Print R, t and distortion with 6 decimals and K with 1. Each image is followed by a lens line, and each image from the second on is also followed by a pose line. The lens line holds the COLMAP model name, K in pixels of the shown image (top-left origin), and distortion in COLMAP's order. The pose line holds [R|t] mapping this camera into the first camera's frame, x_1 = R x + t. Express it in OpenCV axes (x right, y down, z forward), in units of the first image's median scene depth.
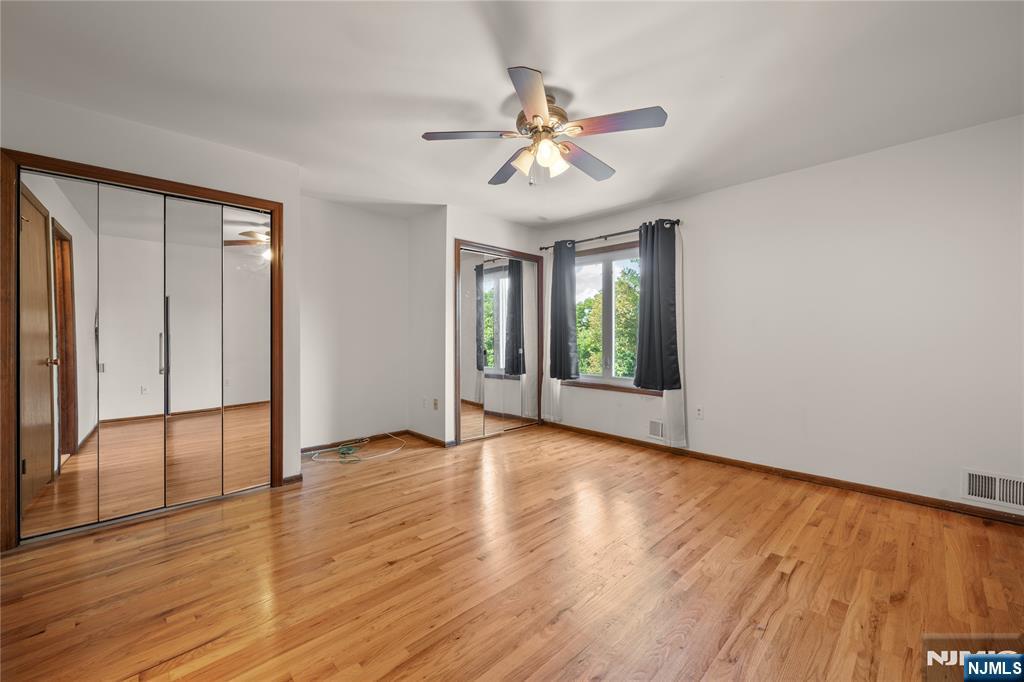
lens RADIAL K [[395.8, 0, 508.5], [0, 395.8, 336.4], [0, 0, 1]] dist [0.000950, 0.000079]
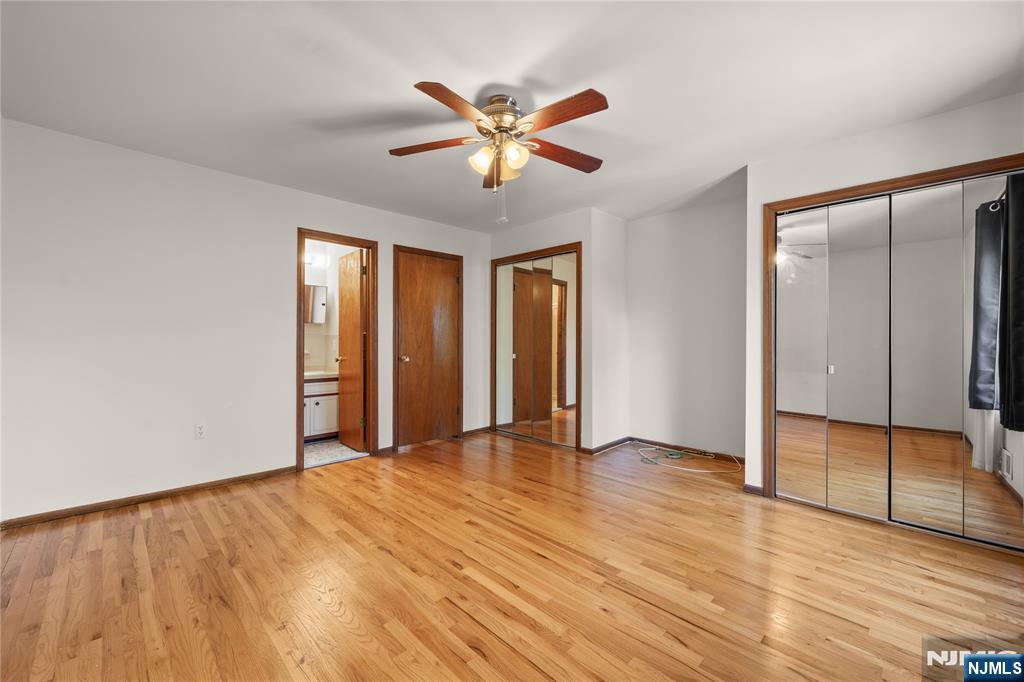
lens RADIAL K [[395.8, 0, 508.0], [0, 395.8, 341.3], [0, 0, 1]] dist [0.000950, 0.000079]
pose [[0.049231, 0.004966, -0.998775, 0.596209], [-0.008557, 0.999953, 0.004550, -0.001961], [0.998751, 0.008323, 0.049271, 0.544159]]
